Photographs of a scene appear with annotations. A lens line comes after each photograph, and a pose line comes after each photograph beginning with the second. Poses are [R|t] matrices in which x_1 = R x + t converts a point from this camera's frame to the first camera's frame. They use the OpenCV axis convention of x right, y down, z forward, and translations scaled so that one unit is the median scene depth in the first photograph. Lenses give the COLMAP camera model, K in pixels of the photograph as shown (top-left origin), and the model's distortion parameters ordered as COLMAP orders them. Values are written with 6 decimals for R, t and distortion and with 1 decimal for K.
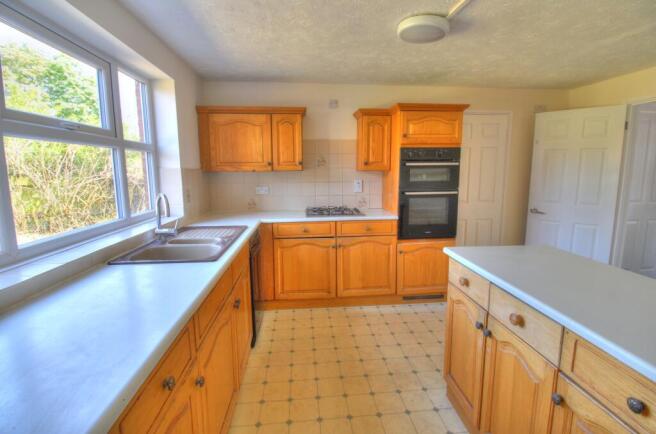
lens RADIAL K [[312.5, 0, 328.0], [0, 312.5, 217.0], [0, 0, 1]] dist [0.001353, 0.000145]
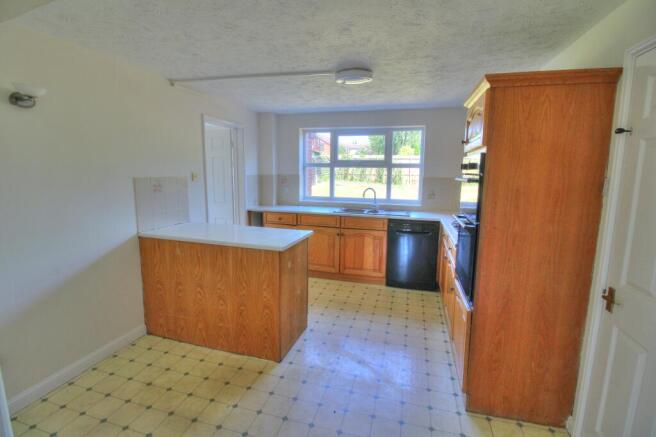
lens RADIAL K [[307.7, 0, 328.0], [0, 307.7, 218.5], [0, 0, 1]] dist [-0.000594, -0.000277]
pose [[-0.368864, 0.146427, -0.917877, 1.047237], [-0.152309, 0.964643, 0.215095, -0.181809], [0.916919, 0.219142, -0.333520, 0.936695]]
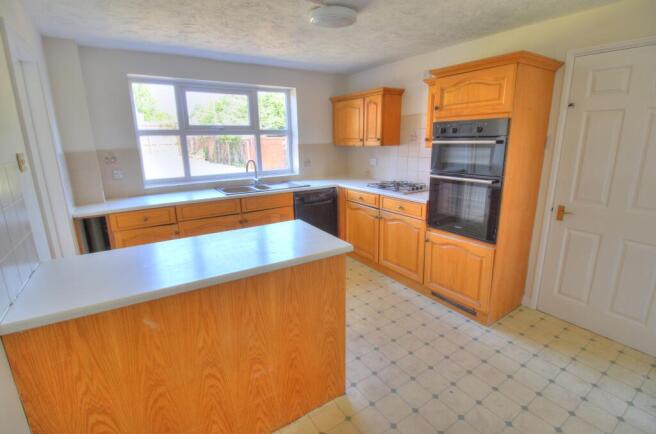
lens RADIAL K [[307.8, 0, 328.0], [0, 307.8, 217.0], [0, 0, 1]] dist [-0.003018, -0.000490]
pose [[0.461388, 0.220363, -0.859396, 0.853669], [-0.121858, 0.975222, 0.184640, -0.083642], [0.878790, 0.019533, 0.476809, 0.324552]]
